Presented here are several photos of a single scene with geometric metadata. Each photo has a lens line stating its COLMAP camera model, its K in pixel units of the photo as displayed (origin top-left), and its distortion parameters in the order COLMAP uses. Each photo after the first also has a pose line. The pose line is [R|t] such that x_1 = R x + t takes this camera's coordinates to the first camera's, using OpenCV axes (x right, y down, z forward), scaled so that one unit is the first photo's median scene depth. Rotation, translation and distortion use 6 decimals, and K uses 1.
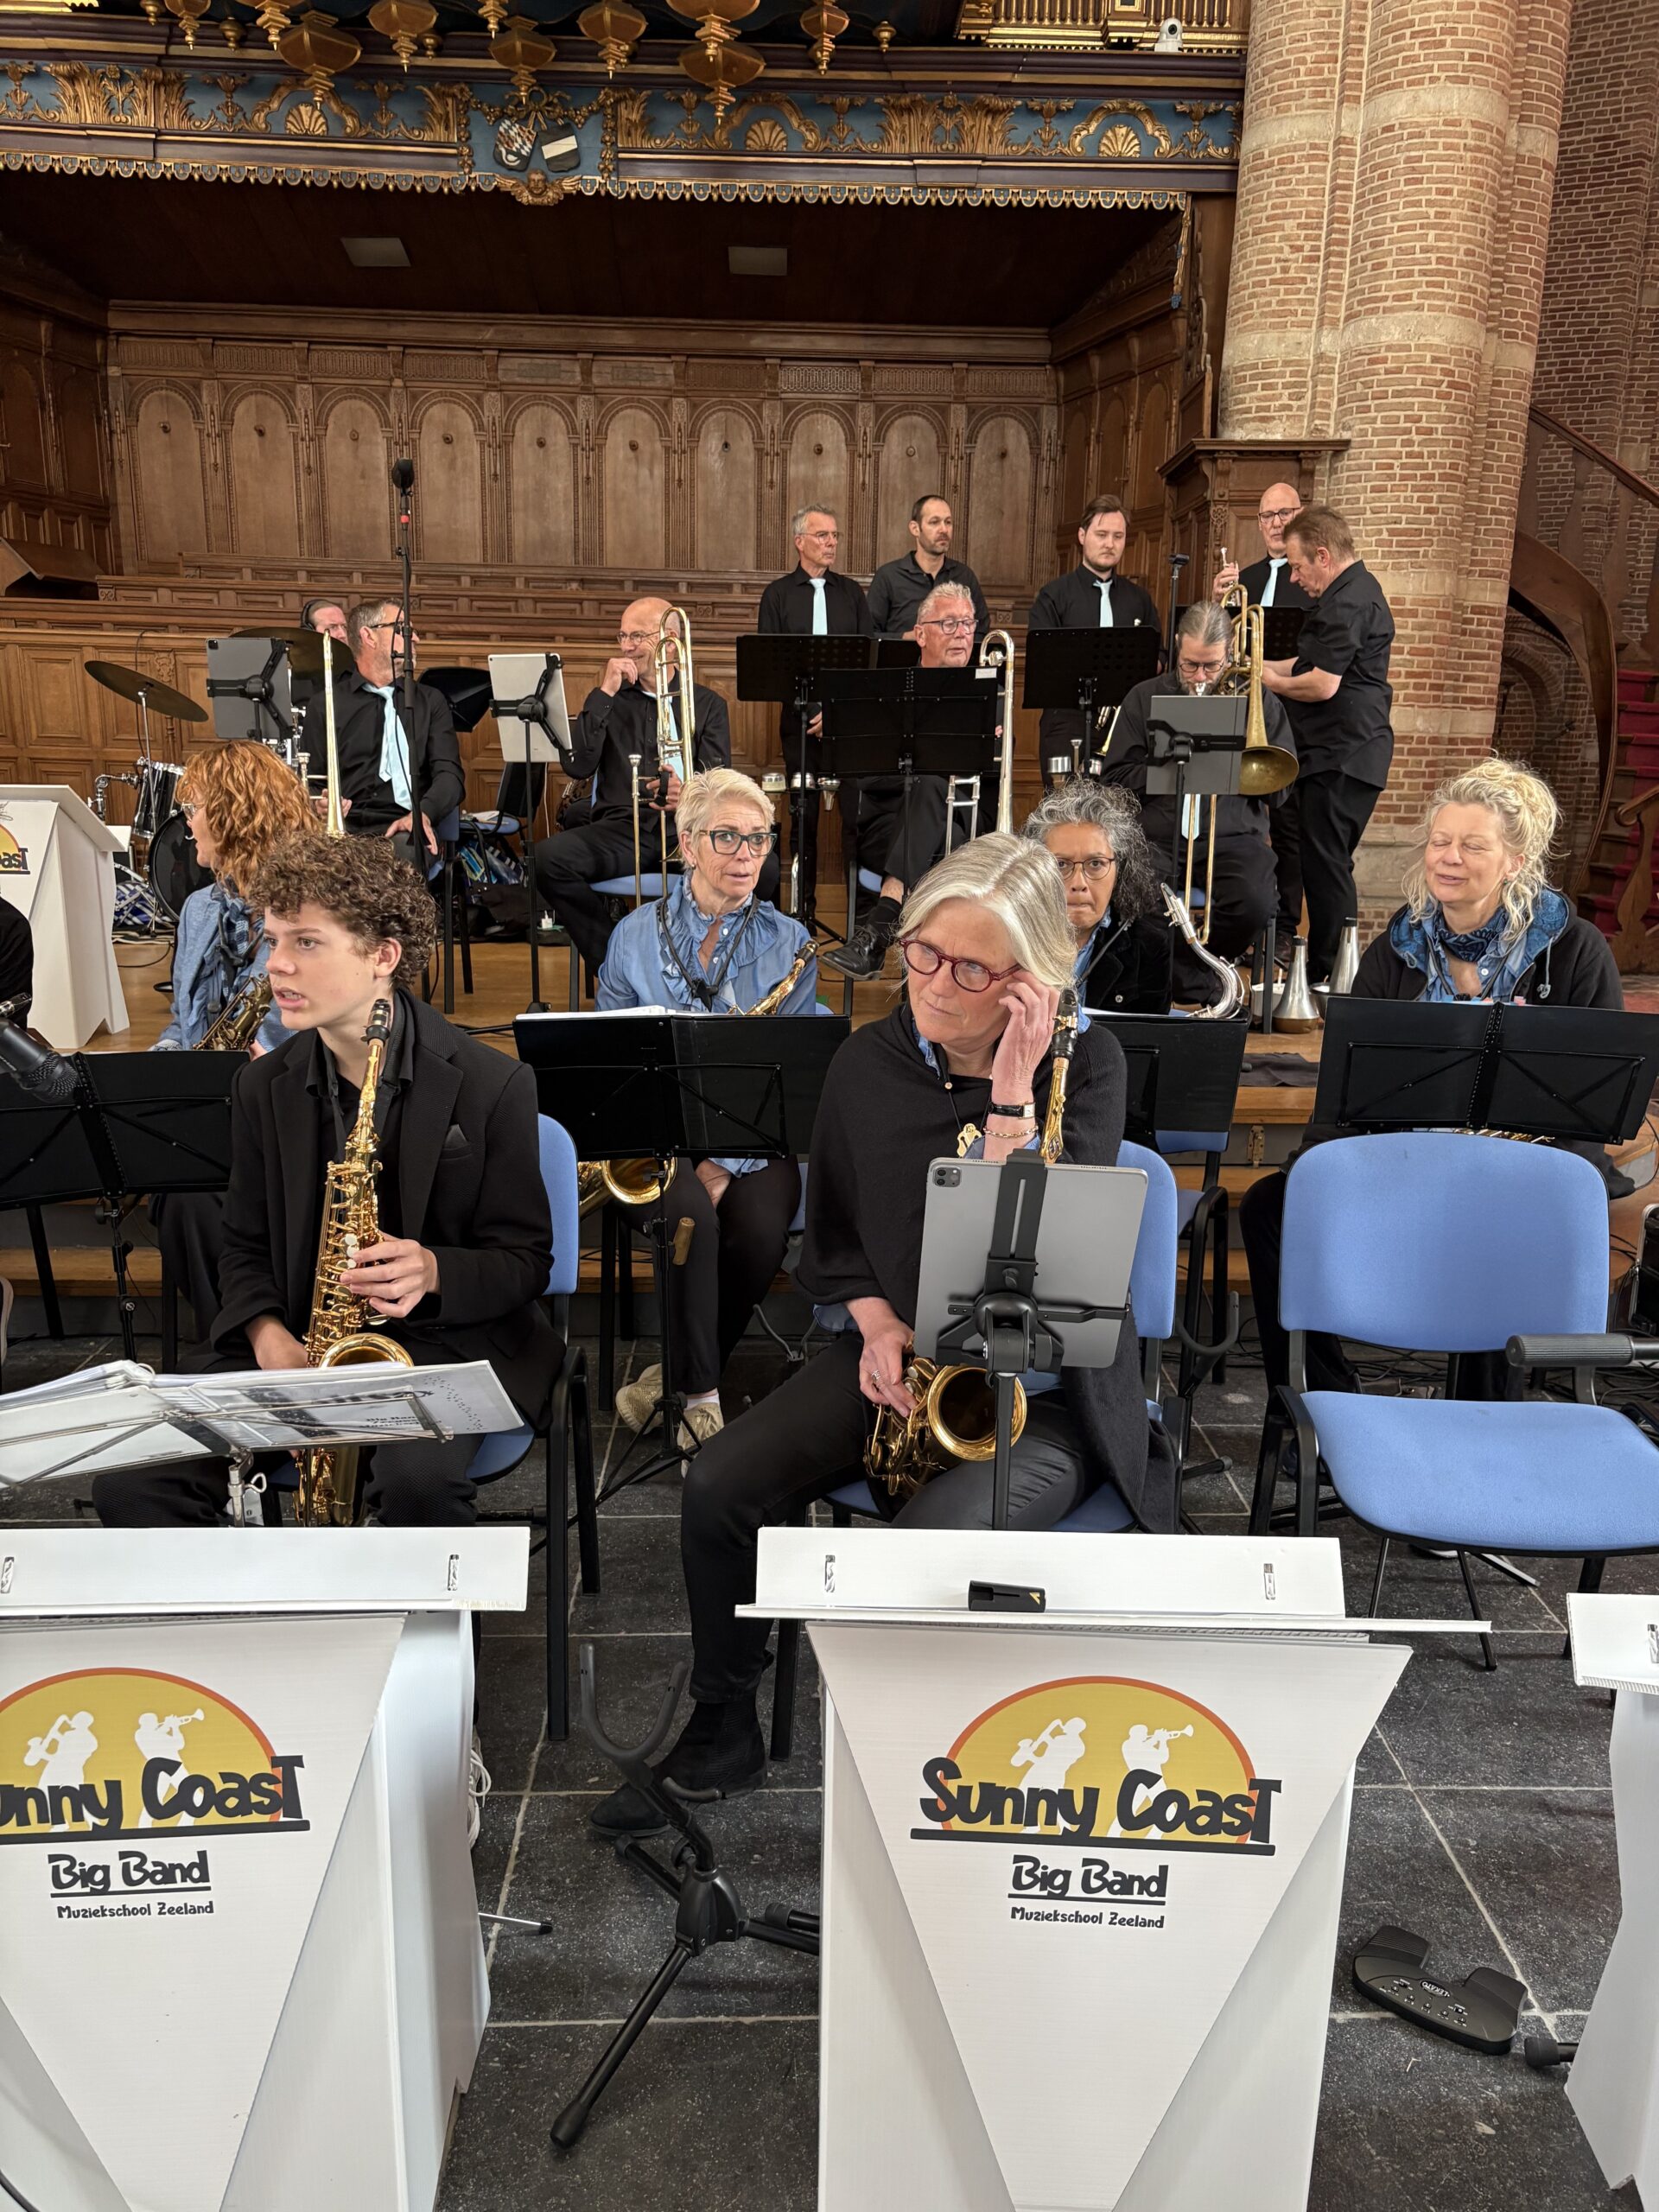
lens RADIAL K [[1591.6, 0, 767.4], [0, 1591.6, 1183.2], [0, 0, 1]] dist [0.042353, -0.060350]
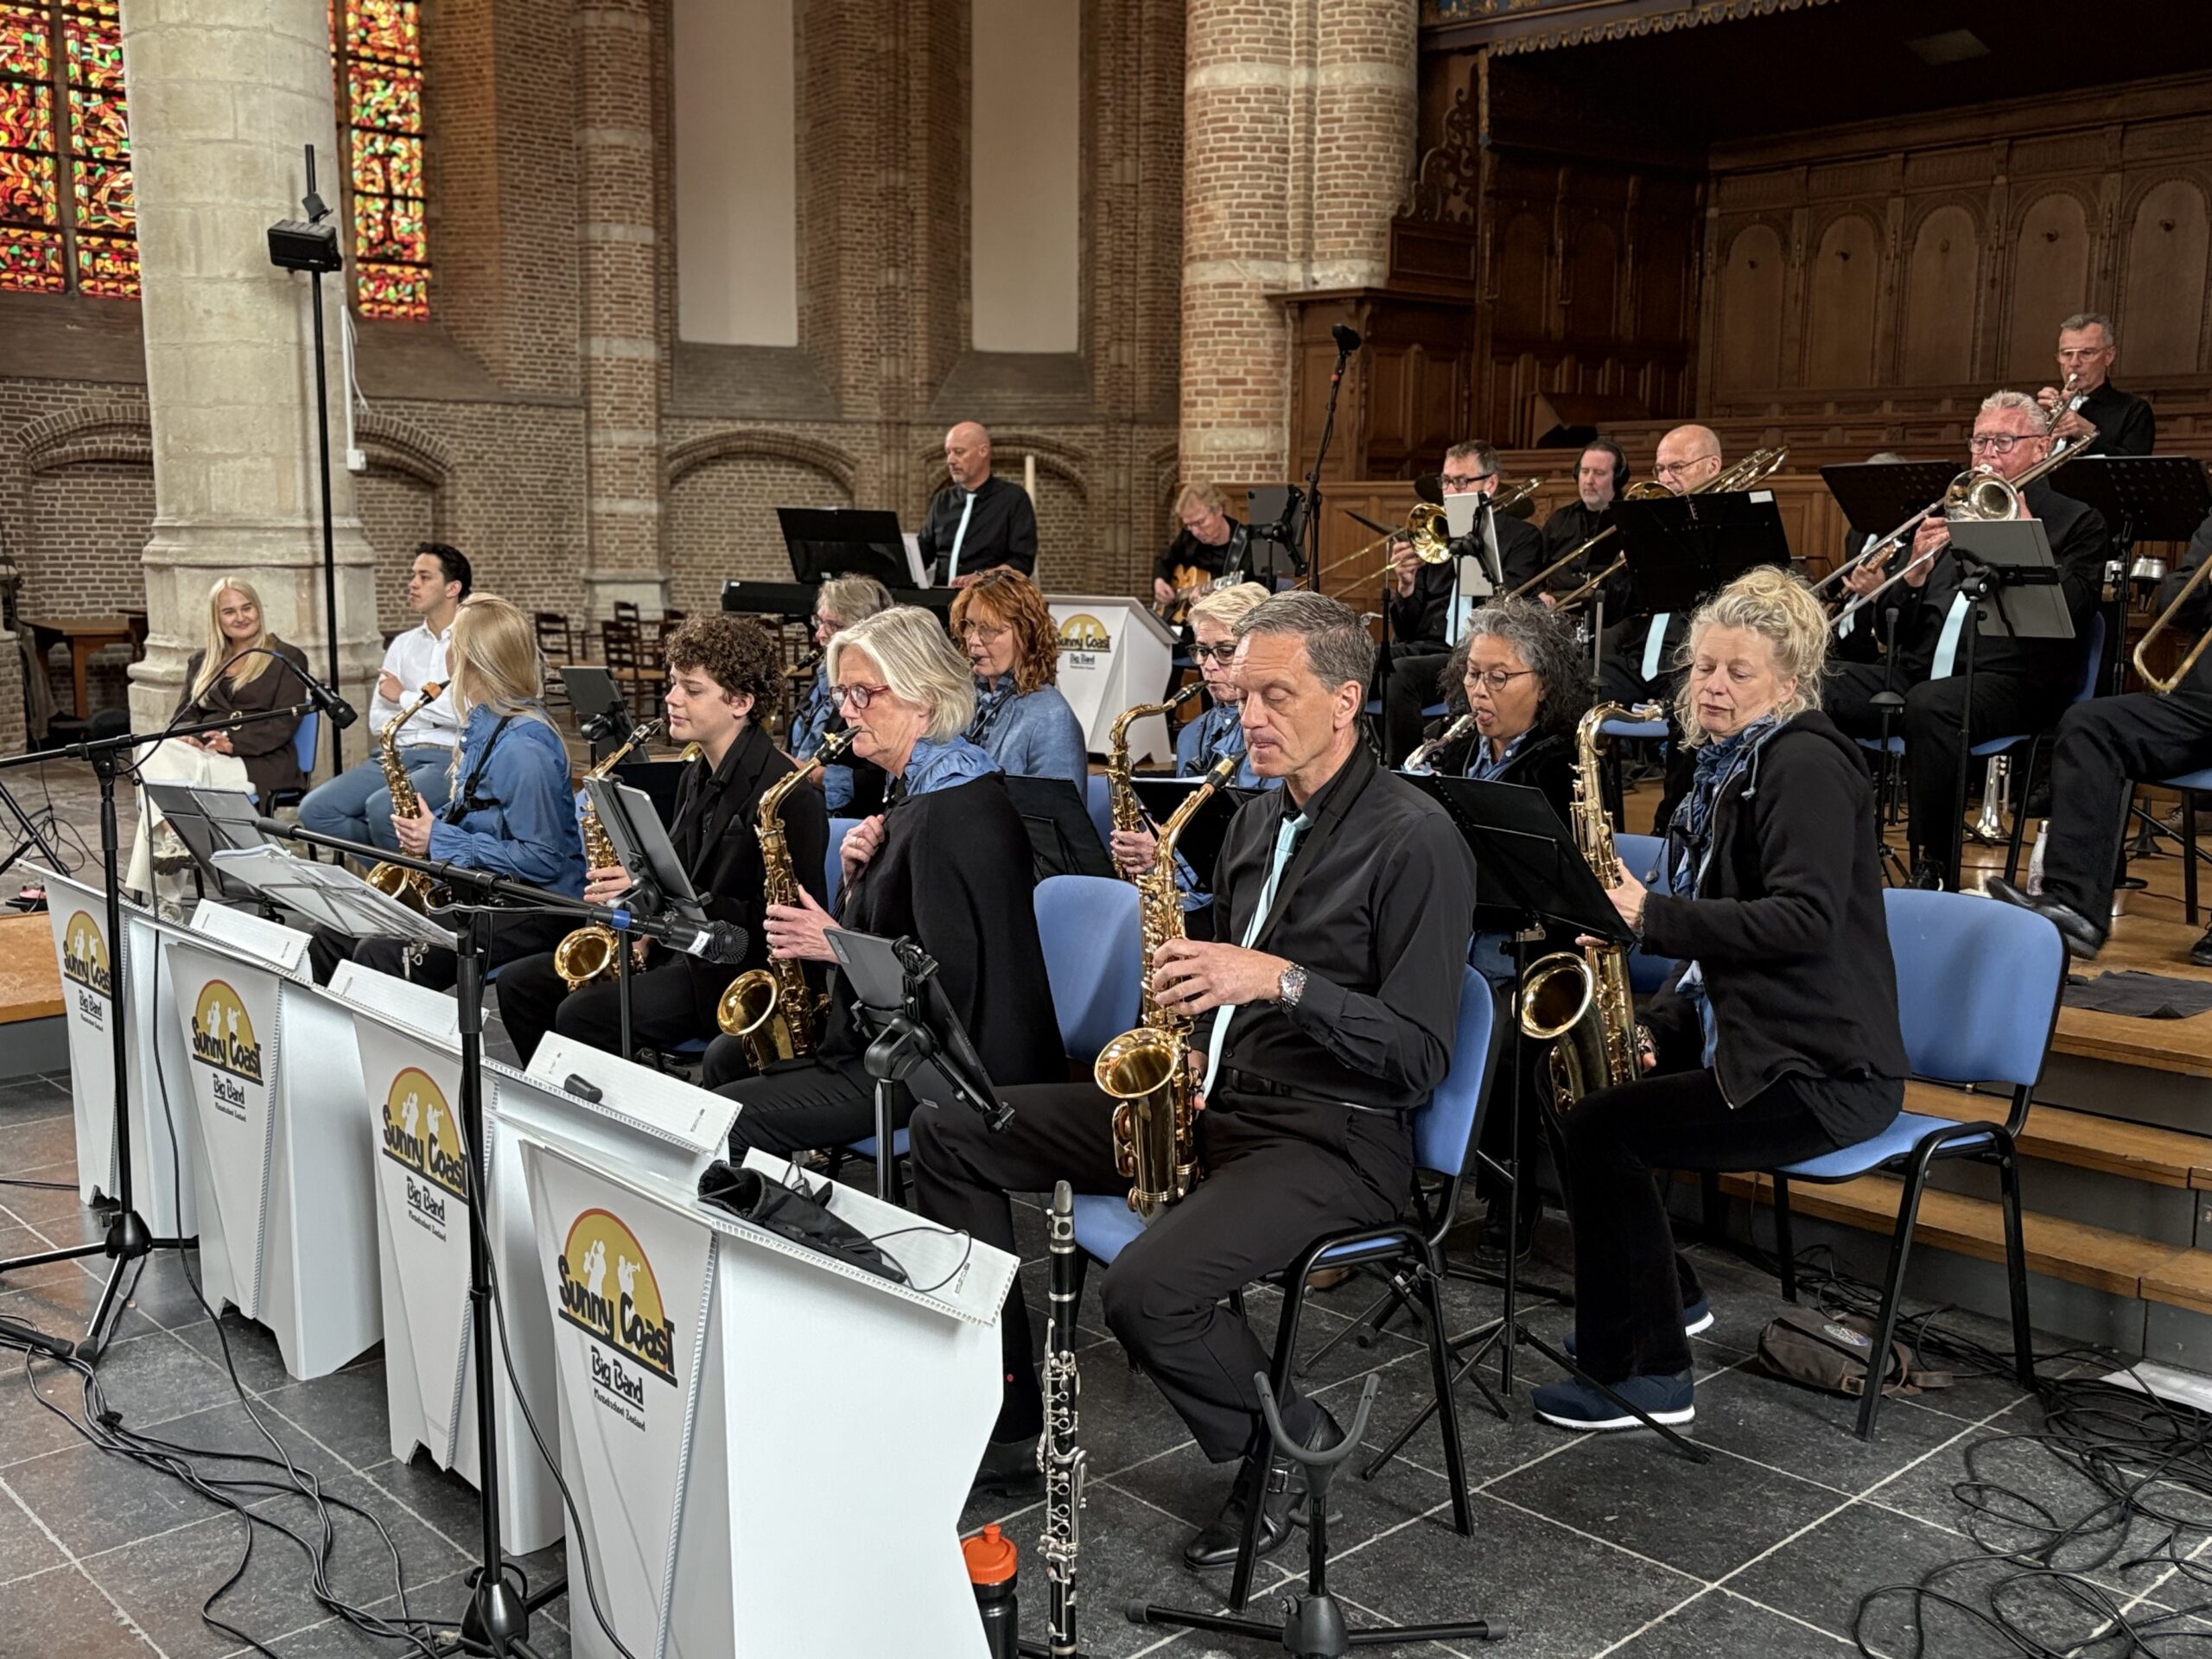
lens RADIAL K [[2107.3, 0, 1155.4], [0, 2107.3, 833.5], [0, 0, 1]] dist [0.019912, 0.000000]
pose [[0.675956, 0.083810, -0.732160, 0.621175], [-0.203564, 0.976092, -0.076204, 0.014148], [0.708269, 0.200552, 0.676856, 0.017897]]
